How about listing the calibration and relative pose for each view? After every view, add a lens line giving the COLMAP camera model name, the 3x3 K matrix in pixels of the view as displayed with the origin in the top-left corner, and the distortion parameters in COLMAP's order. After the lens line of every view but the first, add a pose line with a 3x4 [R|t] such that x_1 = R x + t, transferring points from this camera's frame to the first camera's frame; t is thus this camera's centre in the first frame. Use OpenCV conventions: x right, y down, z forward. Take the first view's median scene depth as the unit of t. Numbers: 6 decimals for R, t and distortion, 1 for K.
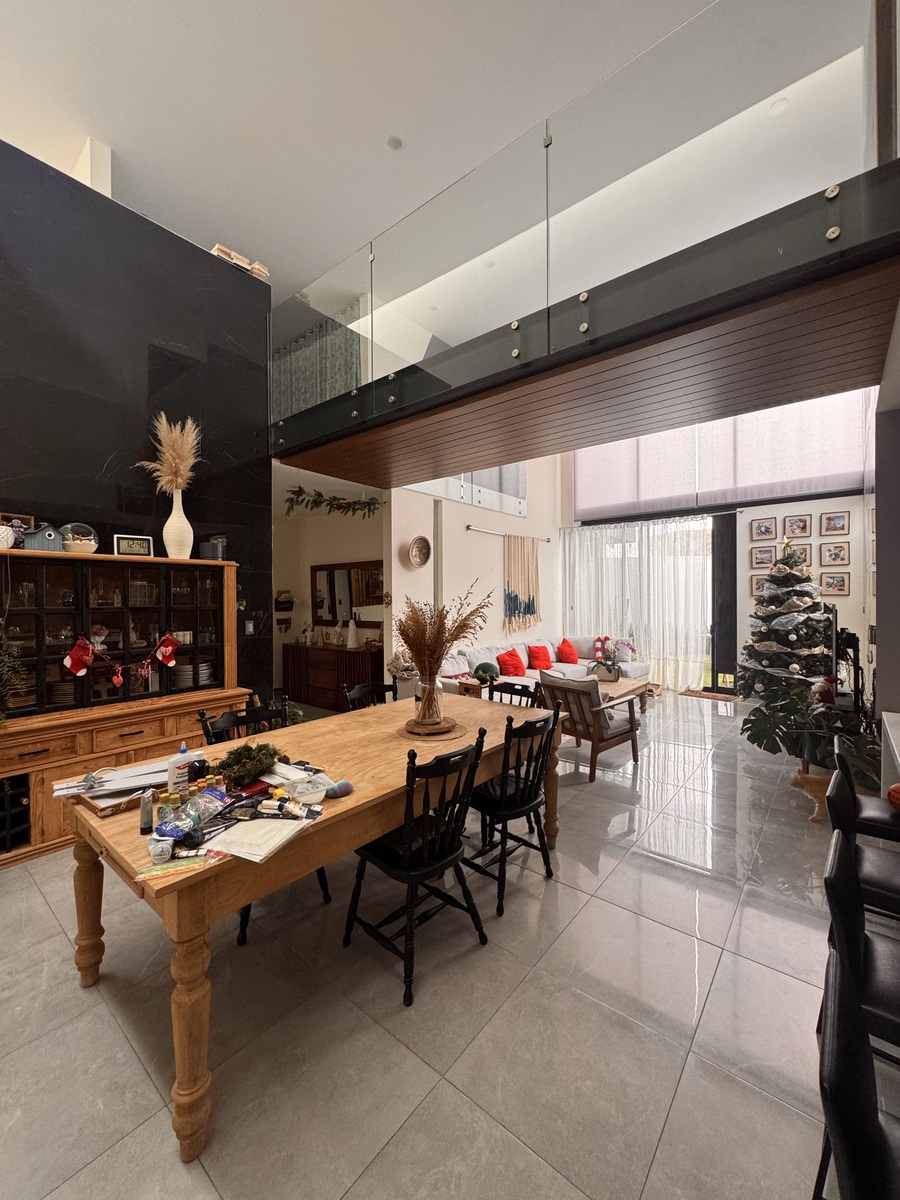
lens RADIAL K [[480.2, 0, 450.0], [0, 480.2, 600.0], [0, 0, 1]] dist [0.001759, 0.000269]
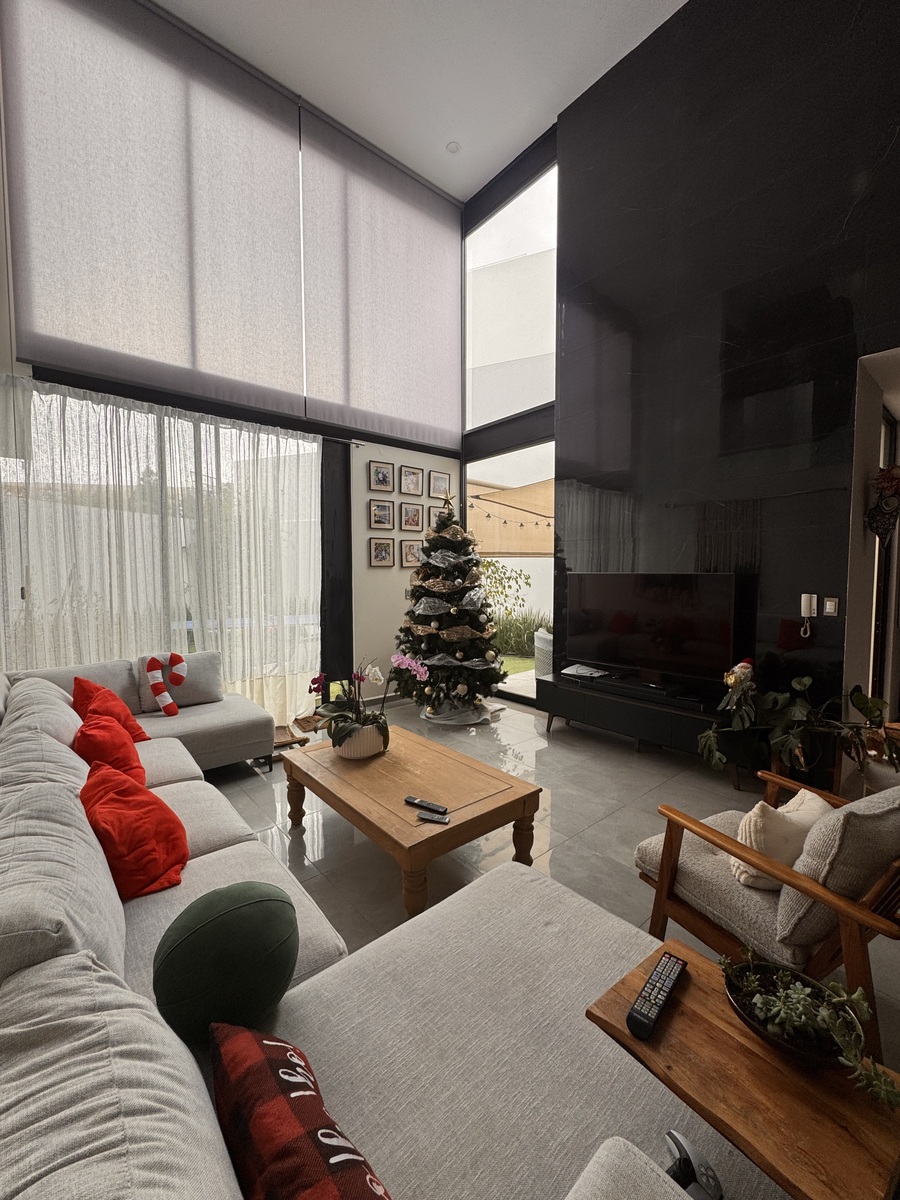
lens RADIAL K [[480.2, 0, 450.0], [0, 480.2, 600.0], [0, 0, 1]] dist [0.001759, 0.000269]
pose [[0.177000, -0.047585, 0.983060, -0.063443], [0.007845, 0.998867, 0.046938, 0.008520], [-0.984180, -0.000596, 0.177173, 0.739877]]
